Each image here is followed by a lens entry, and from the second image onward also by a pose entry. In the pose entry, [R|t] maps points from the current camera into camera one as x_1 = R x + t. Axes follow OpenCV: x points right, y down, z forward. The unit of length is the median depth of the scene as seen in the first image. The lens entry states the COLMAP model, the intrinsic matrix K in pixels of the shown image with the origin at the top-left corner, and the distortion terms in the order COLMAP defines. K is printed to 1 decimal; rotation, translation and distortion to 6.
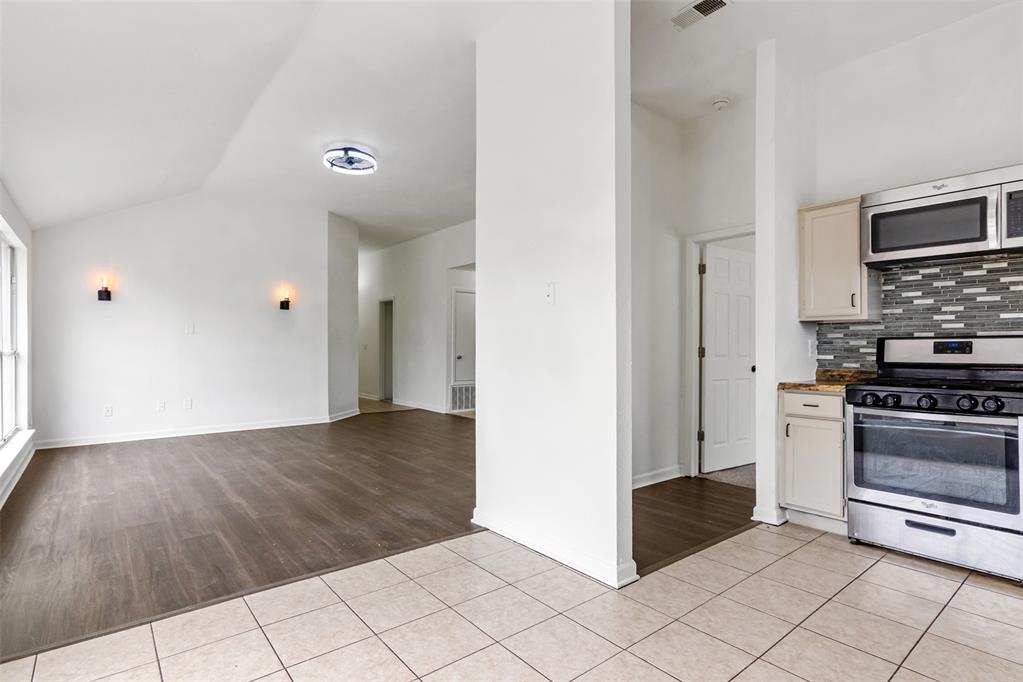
lens RADIAL K [[509.7, 0, 505.3], [0, 509.7, 339.7], [0, 0, 1]] dist [-0.001981, 0.000705]
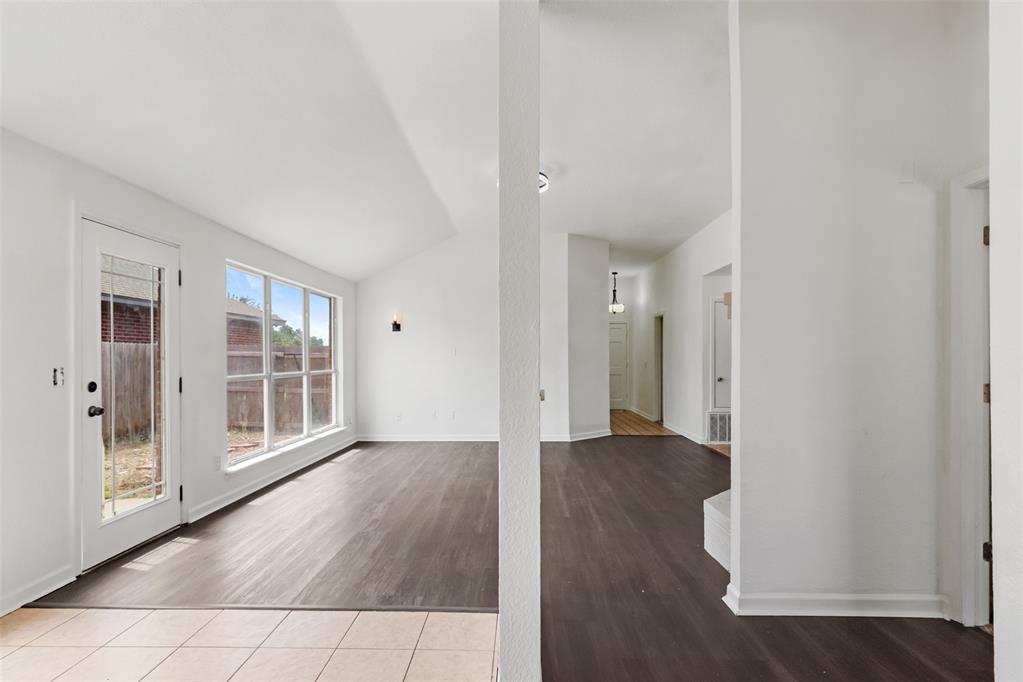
lens RADIAL K [[491.6, 0, 518.8], [0, 491.6, 353.1], [0, 0, 1]] dist [-0.000242, 0.000773]
pose [[0.772350, -0.008310, -0.635143, 0.305056], [0.008702, 0.999959, -0.002502, -0.018438], [0.635138, -0.003594, 0.772390, 0.275112]]
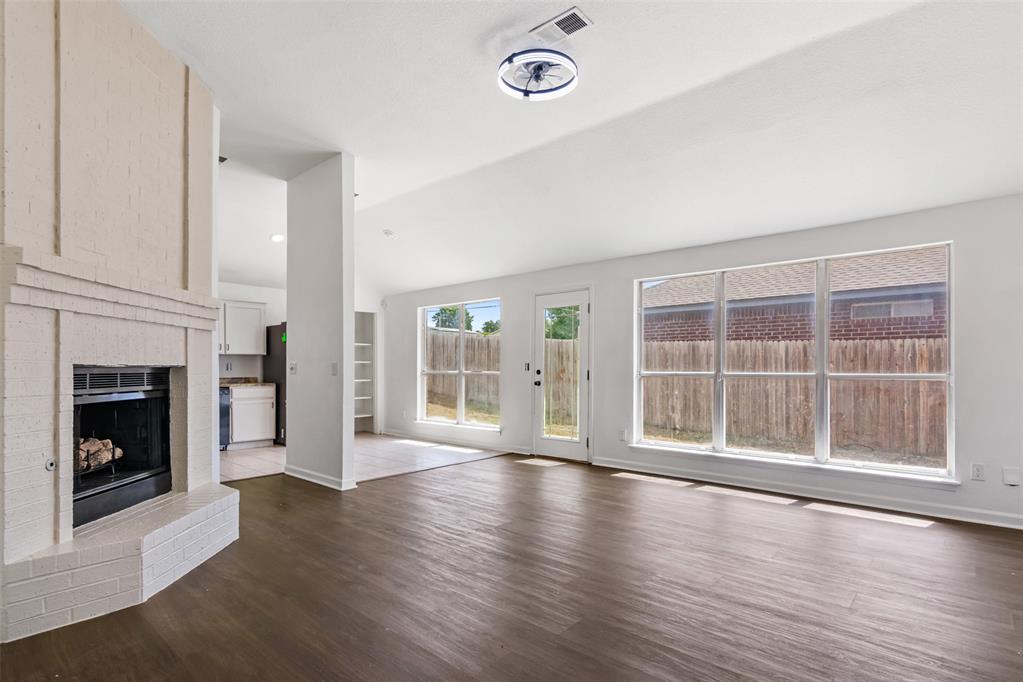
lens RADIAL K [[509.7, 0, 518.2], [0, 509.7, 366.0], [0, 0, 1]] dist [-0.001981, 0.000705]
pose [[-0.984098, -0.002670, -0.177605, -0.175966], [0.000430, 0.999848, -0.017418, 0.023278], [0.177624, -0.017217, -0.983948, 1.690338]]
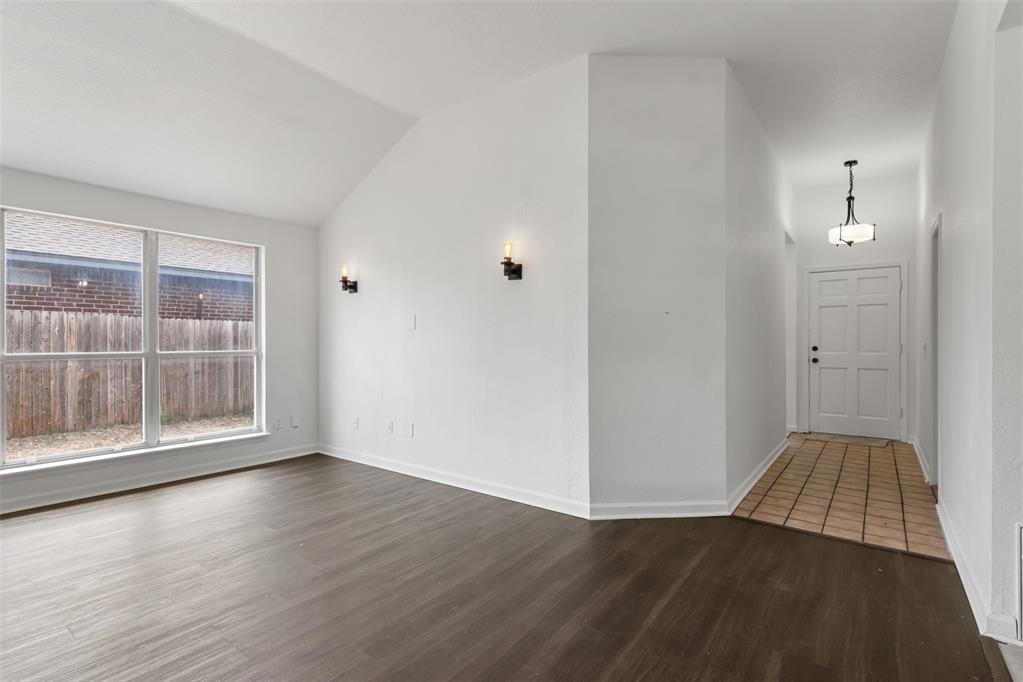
lens RADIAL K [[491.6, 0, 510.6], [0, 491.6, 337.0], [0, 0, 1]] dist [-0.000242, 0.000773]
pose [[0.253917, -0.006750, -0.967202, 0.089777], [0.008438, 0.999953, -0.004763, 0.004616], [0.967189, -0.006952, 0.253962, 1.263147]]
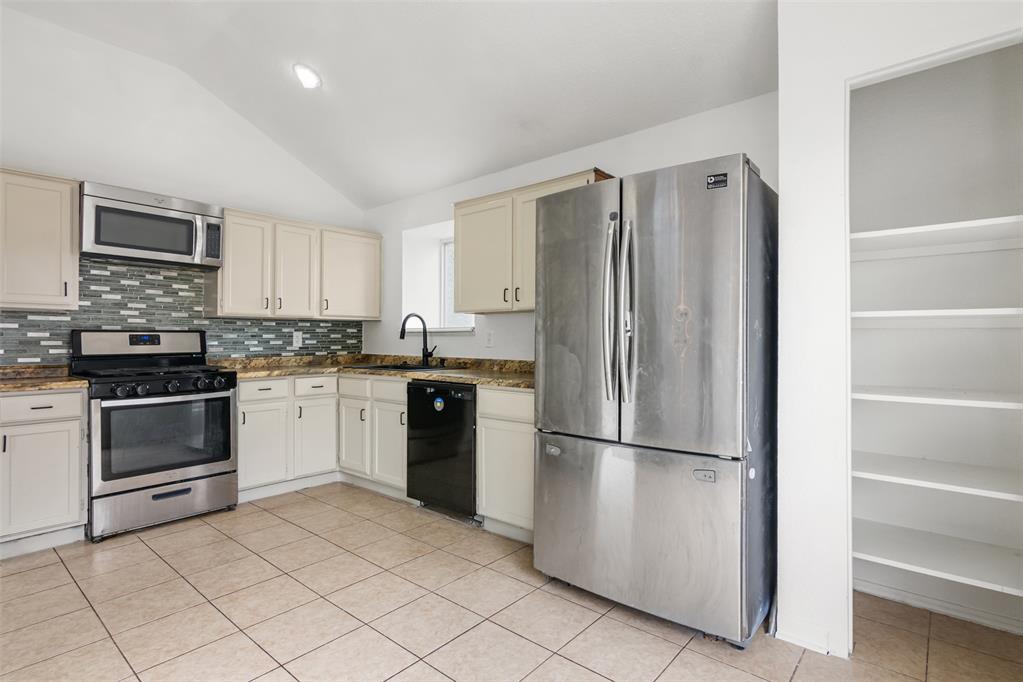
lens RADIAL K [[491.6, 0, 520.1], [0, 491.6, 336.4], [0, 0, 1]] dist [-0.000242, 0.000773]
pose [[-0.184881, 0.003974, 0.982753, -0.229233], [-0.013671, 0.999885, -0.006615, 0.002157], [-0.982666, -0.014658, -0.184805, 0.229306]]
